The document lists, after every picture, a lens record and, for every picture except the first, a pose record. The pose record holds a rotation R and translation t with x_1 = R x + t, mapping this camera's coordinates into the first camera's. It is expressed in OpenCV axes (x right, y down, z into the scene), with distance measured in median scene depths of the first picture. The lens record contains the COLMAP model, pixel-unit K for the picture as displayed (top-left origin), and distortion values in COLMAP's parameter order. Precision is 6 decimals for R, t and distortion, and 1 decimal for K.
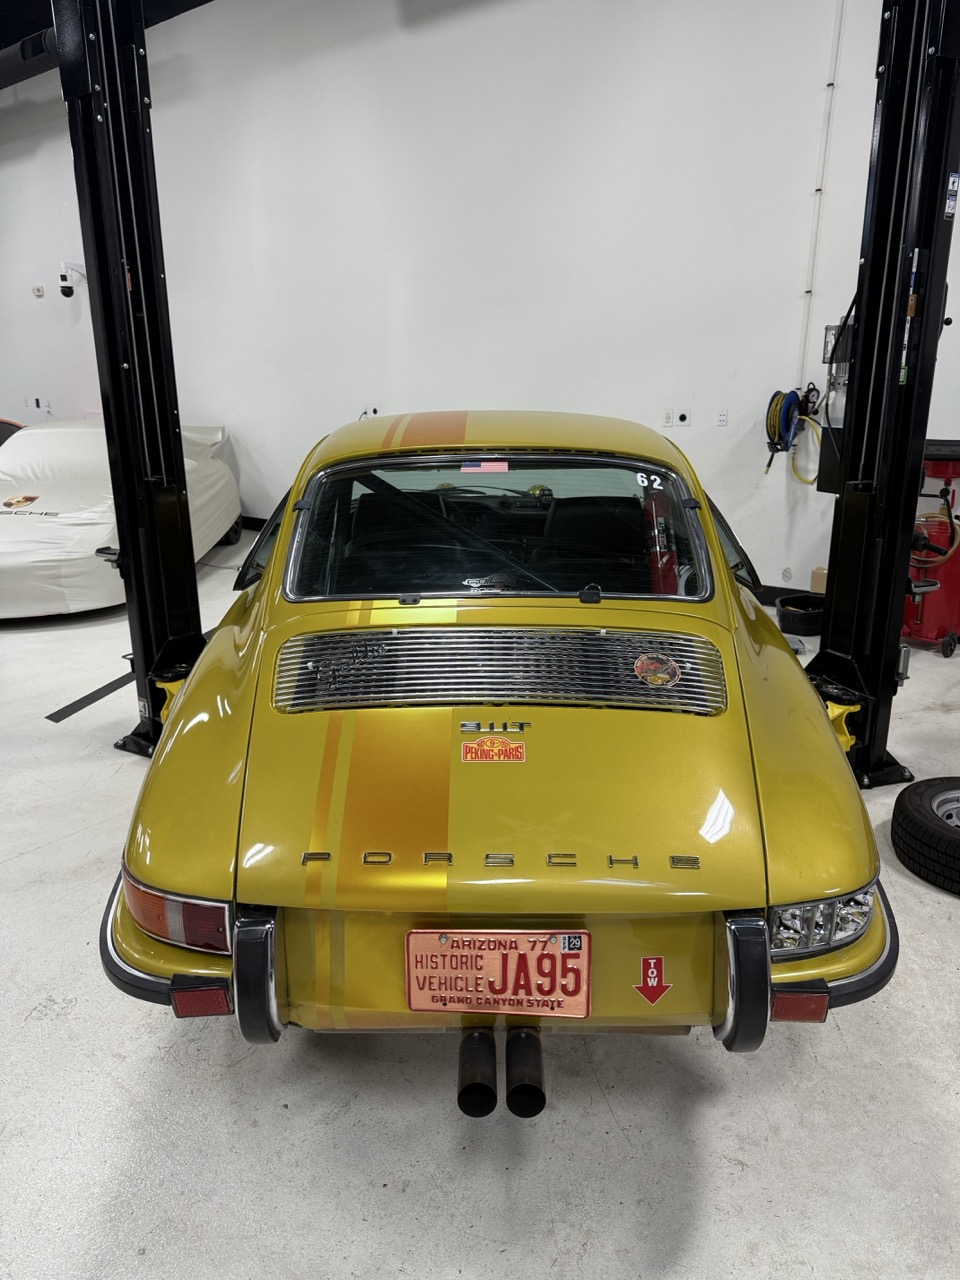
lens RADIAL K [[901.2, 0, 480.0], [0, 901.2, 640.0], [0, 0, 1]] dist [0.034354, -0.045654]
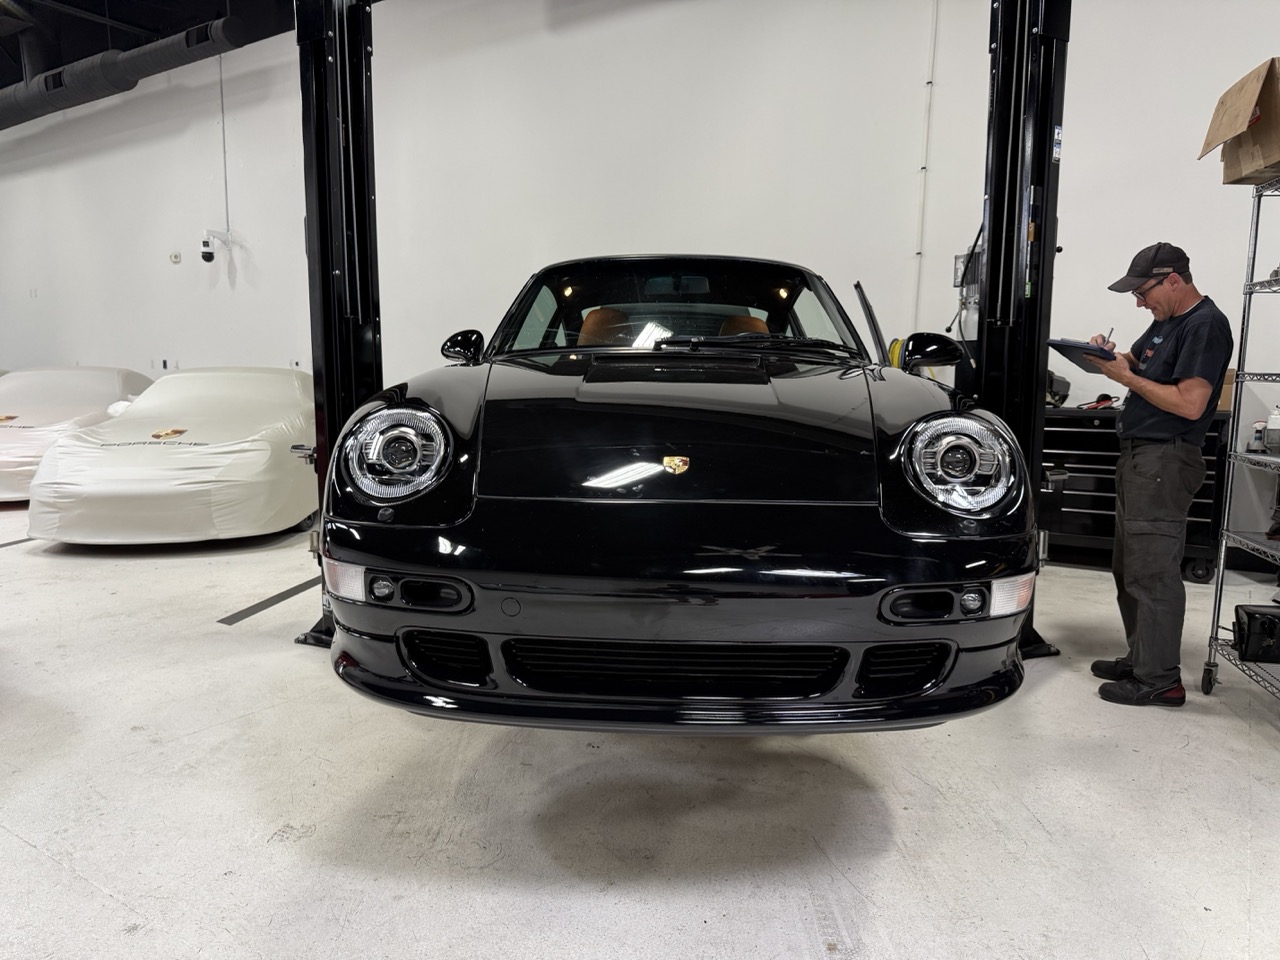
lens RADIAL K [[913.2, 0, 643.8], [0, 913.2, 497.6], [0, 0, 1]] dist [0.073901, -0.116794]
pose [[0.996275, 0.000150, 0.086239, -0.115968], [0.013779, 0.986875, -0.160898, 0.142156], [-0.085131, 0.161487, 0.983196, -0.073945]]
